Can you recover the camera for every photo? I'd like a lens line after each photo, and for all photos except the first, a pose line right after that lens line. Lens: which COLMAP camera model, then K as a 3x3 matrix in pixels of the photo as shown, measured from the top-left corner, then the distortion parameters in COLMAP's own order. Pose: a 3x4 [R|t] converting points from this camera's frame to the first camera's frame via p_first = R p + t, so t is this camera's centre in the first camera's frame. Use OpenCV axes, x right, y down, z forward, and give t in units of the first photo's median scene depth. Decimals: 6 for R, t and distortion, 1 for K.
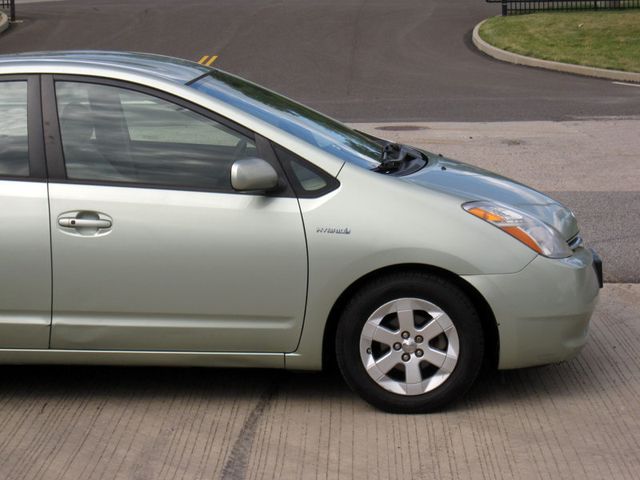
lens RADIAL K [[1543.5, 0, 320.0], [0, 1543.5, 240.0], [0, 0, 1]] dist [-0.053859, -0.265650]
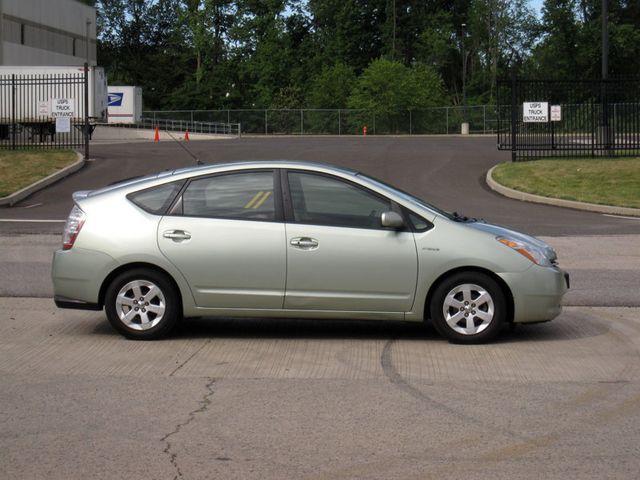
lens RADIAL K [[1543.5, 0, 320.0], [0, 1543.5, 240.0], [0, 0, 1]] dist [-0.053859, -0.265650]
pose [[0.999865, 0.015499, -0.005391, -0.024885], [-0.015946, 0.995240, -0.096142, 0.035424], [0.003875, 0.096215, 0.995353, -0.196430]]
